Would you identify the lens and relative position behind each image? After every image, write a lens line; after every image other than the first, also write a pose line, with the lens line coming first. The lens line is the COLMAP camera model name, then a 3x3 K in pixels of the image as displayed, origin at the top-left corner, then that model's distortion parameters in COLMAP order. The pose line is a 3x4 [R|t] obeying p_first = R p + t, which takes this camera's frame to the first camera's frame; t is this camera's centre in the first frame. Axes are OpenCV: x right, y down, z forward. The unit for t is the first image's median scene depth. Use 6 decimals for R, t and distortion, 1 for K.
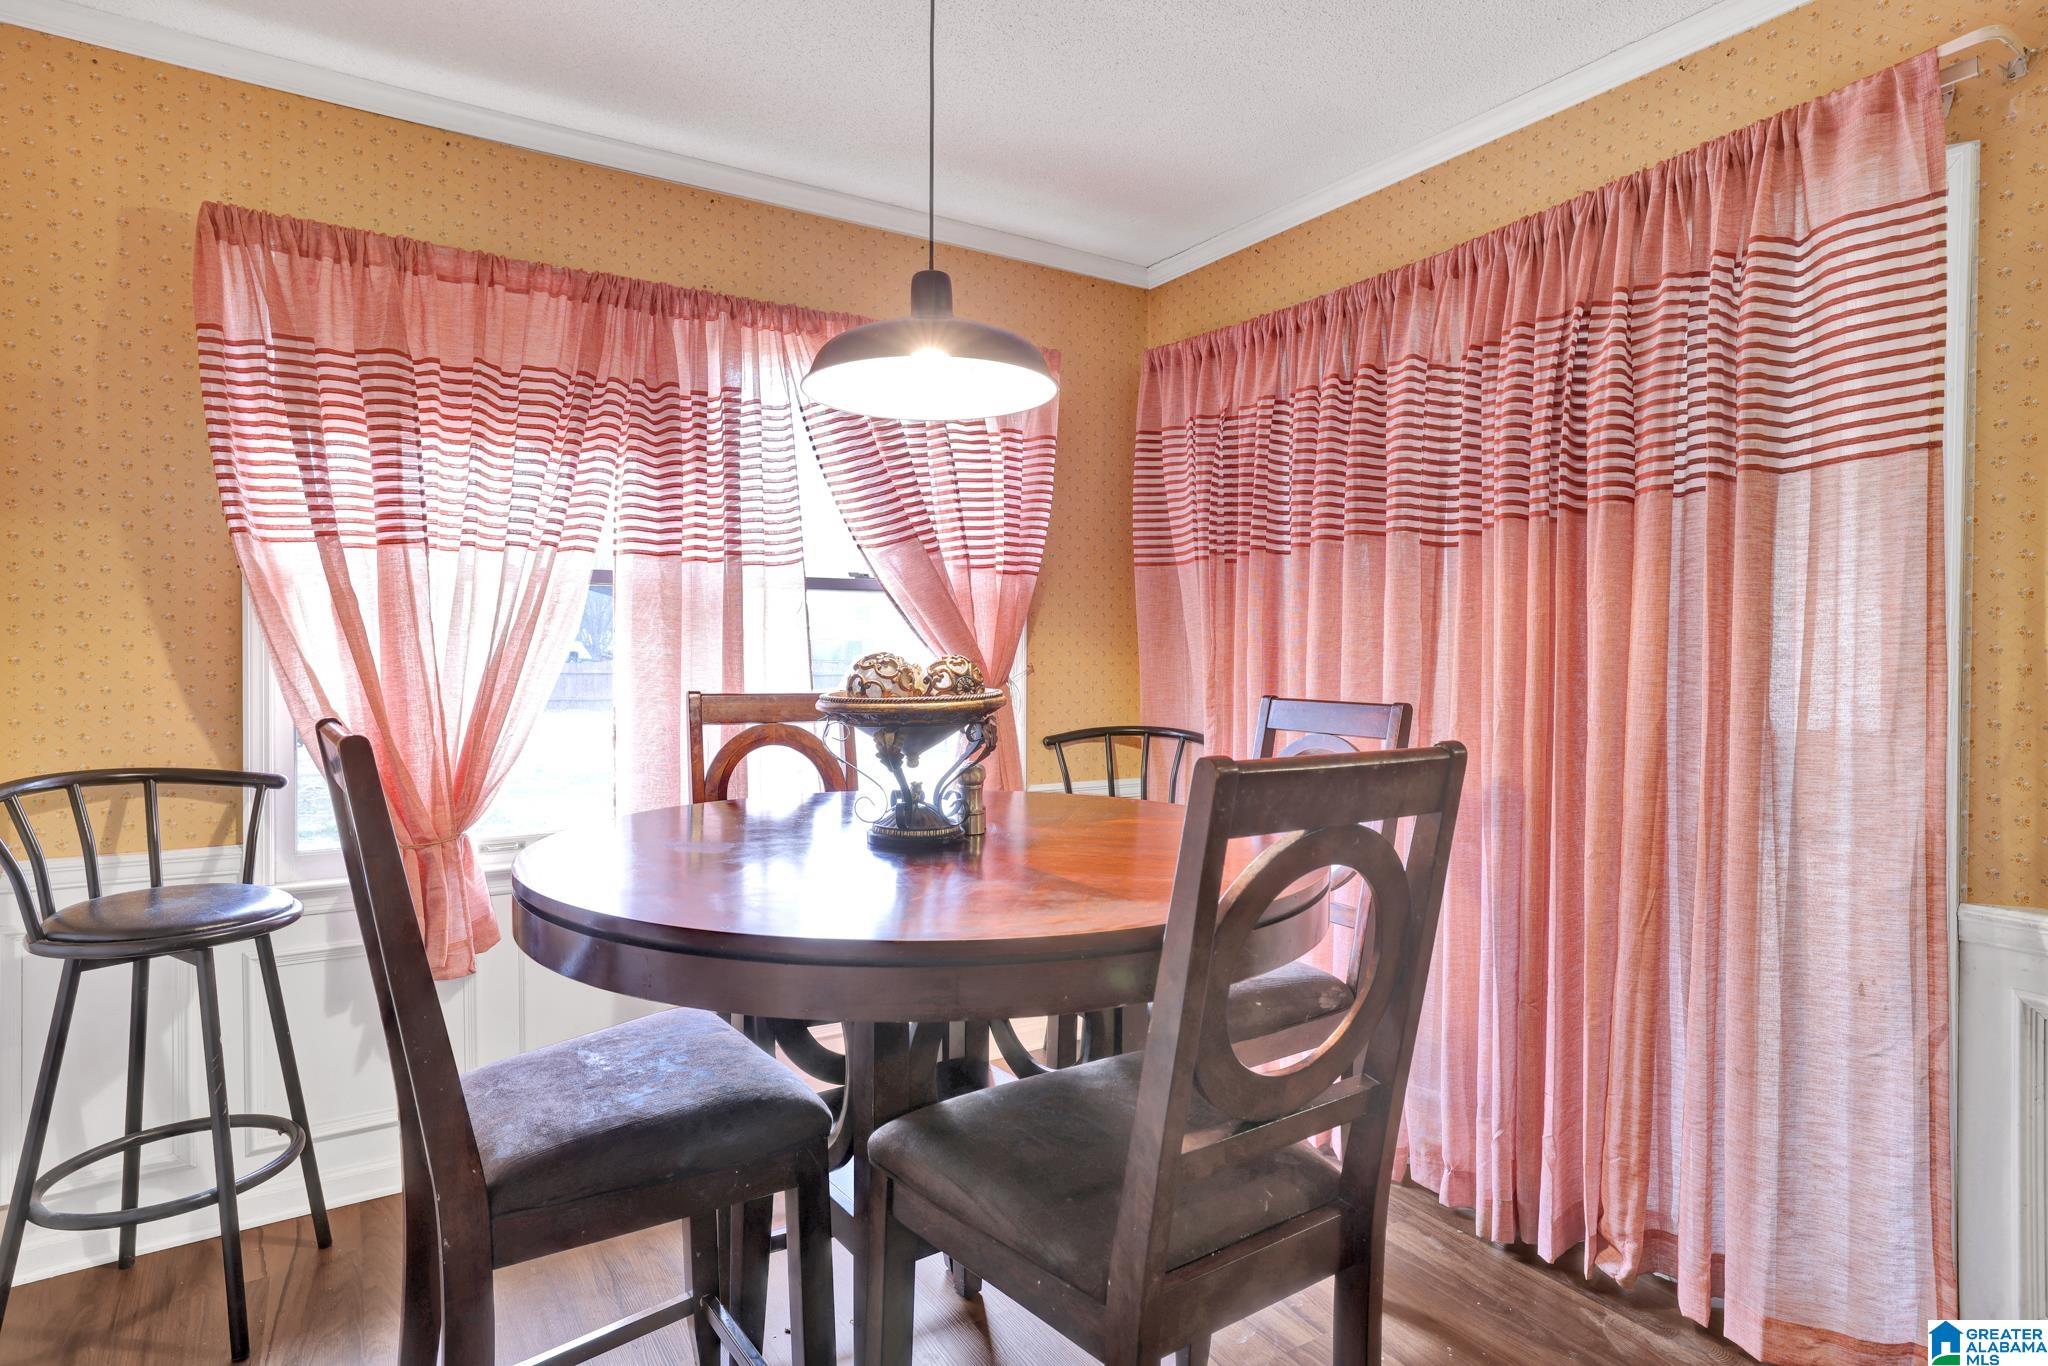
lens RADIAL K [[1074.8, 0, 982.7], [0, 1074.8, 660.1], [0, 0, 1]] dist [0.002954, 0.003125]
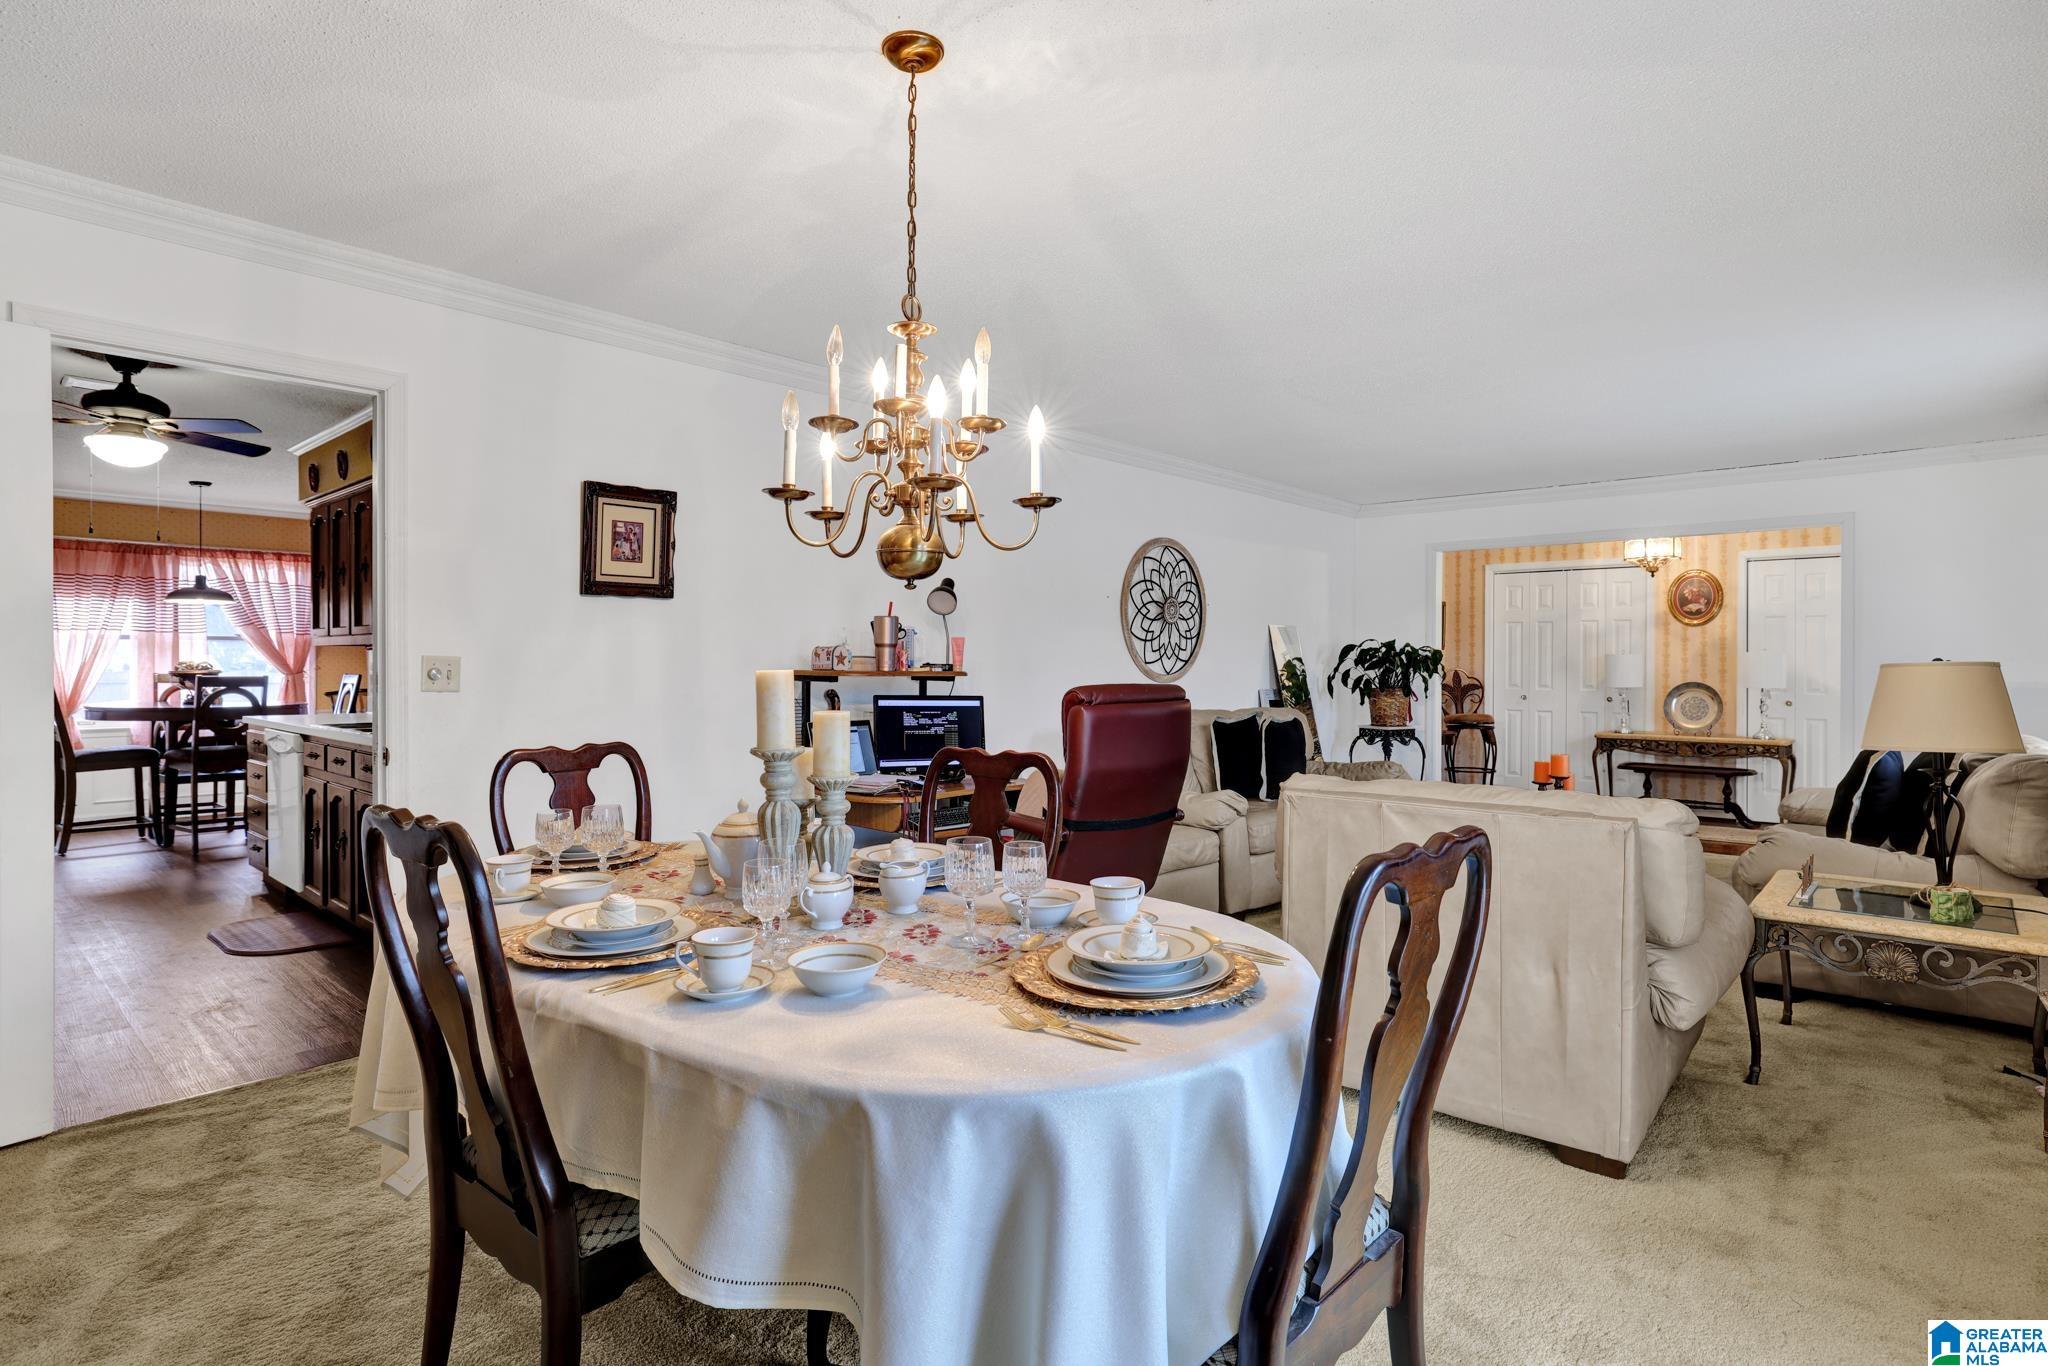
lens RADIAL K [[1074.8, 0, 1034.2], [0, 1074.8, 673.6], [0, 0, 1]] dist [0.002954, 0.003125]
pose [[0.963434, 0.000652, 0.267946, 1.561785], [0.000082, 0.999996, -0.002730, 0.043472], [-0.267947, 0.002653, 0.963430, -3.156618]]
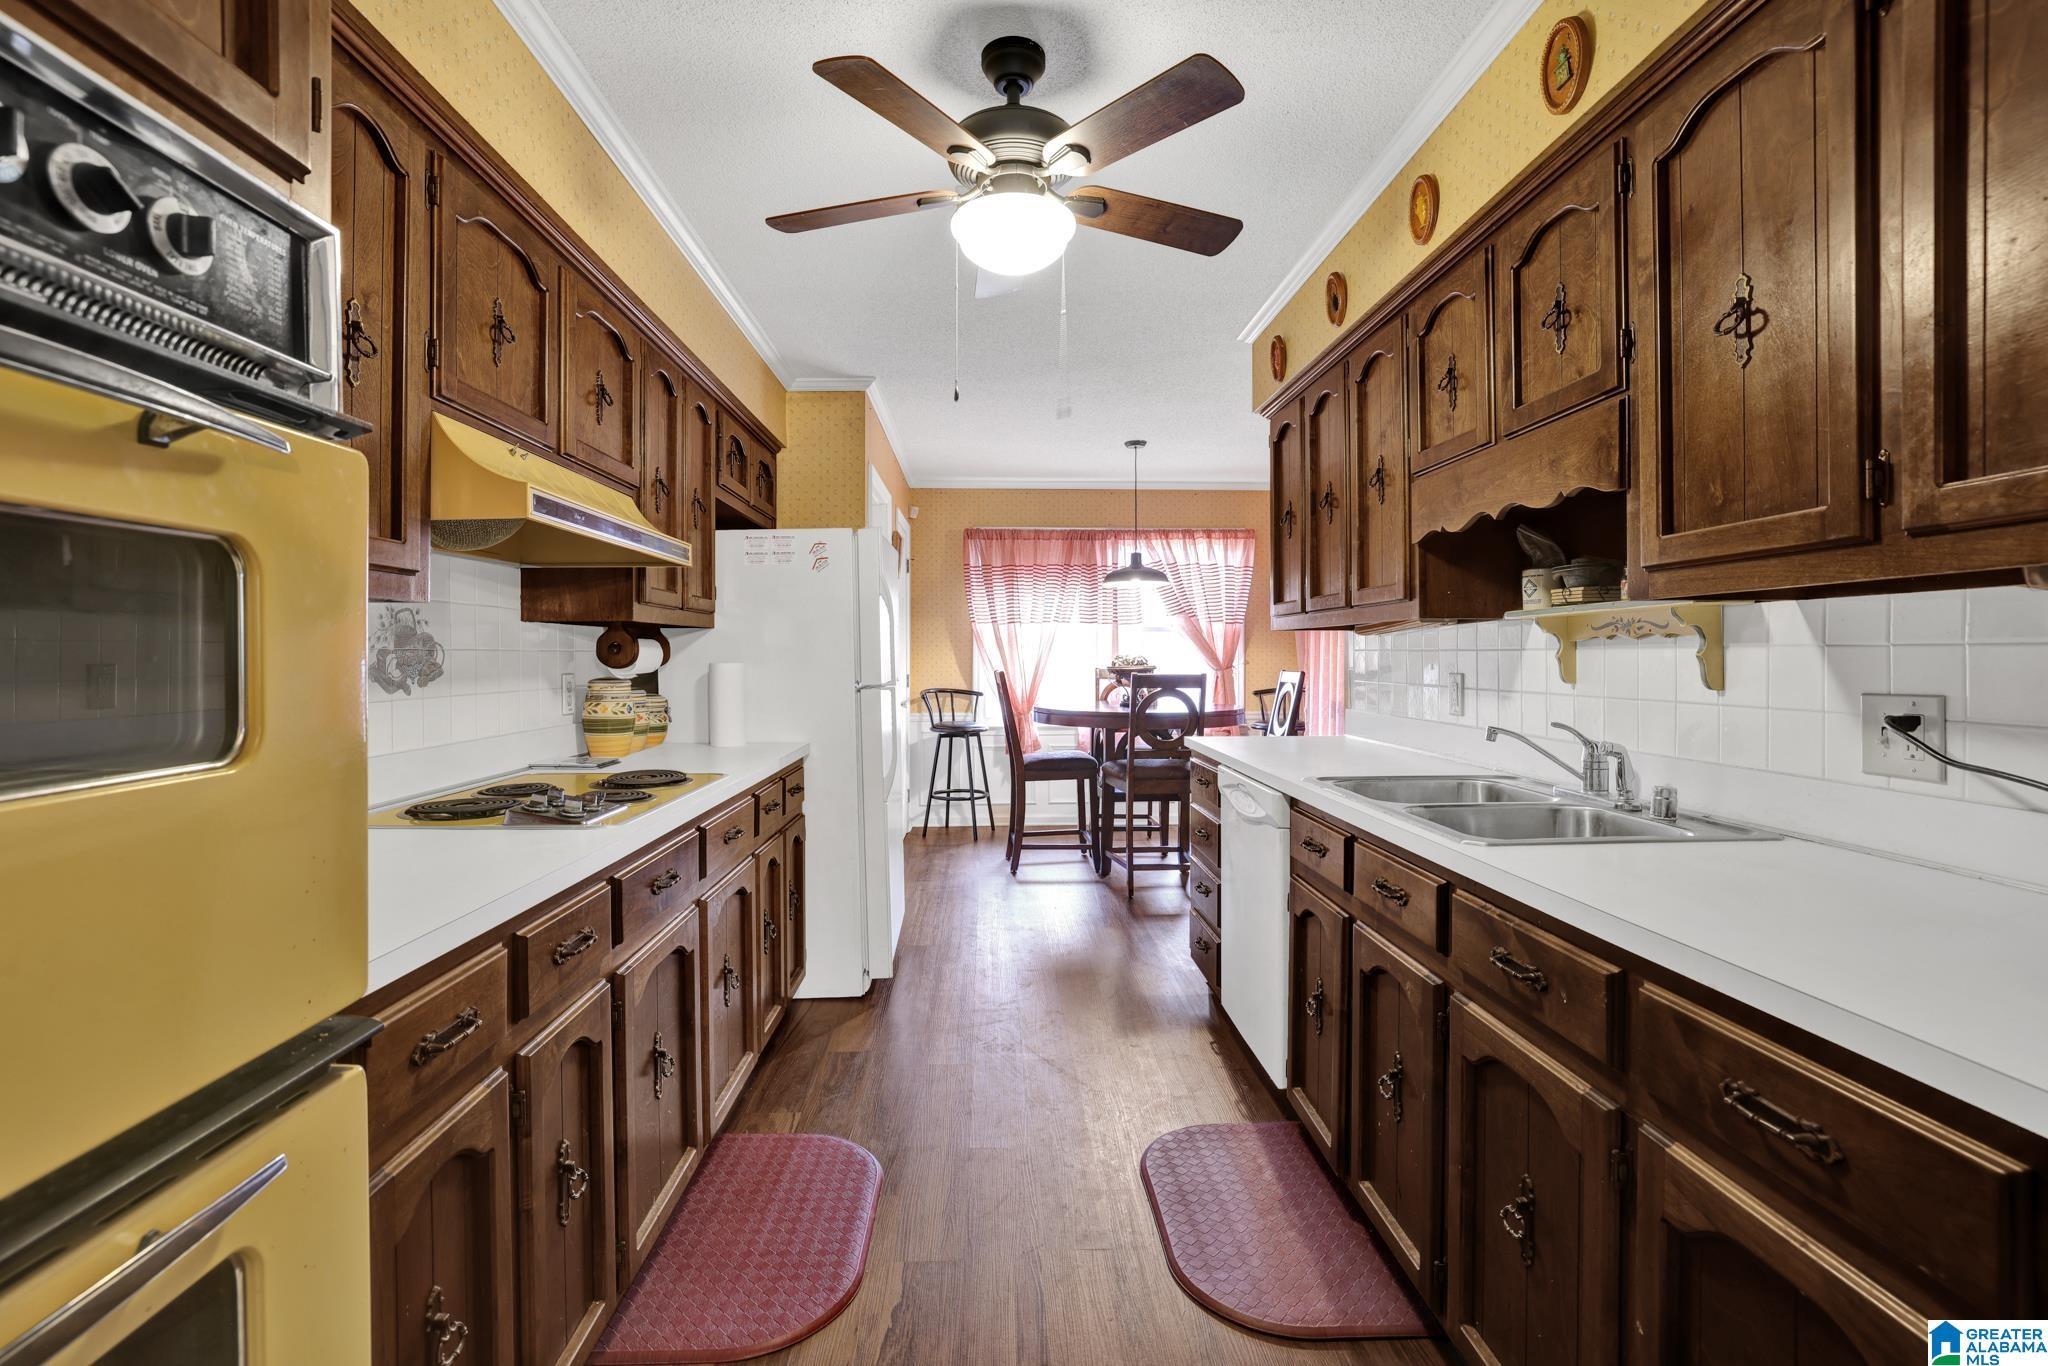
lens RADIAL K [[984.2, 0, 992.3], [0, 984.2, 664.9], [0, 0, 1]] dist [-0.025605, 0.016845]
pose [[0.860171, 0.000236, -0.510006, 0.957025], [-0.000865, 0.999999, -0.000996, 0.024411], [0.510006, 0.001298, 0.860170, -1.653469]]
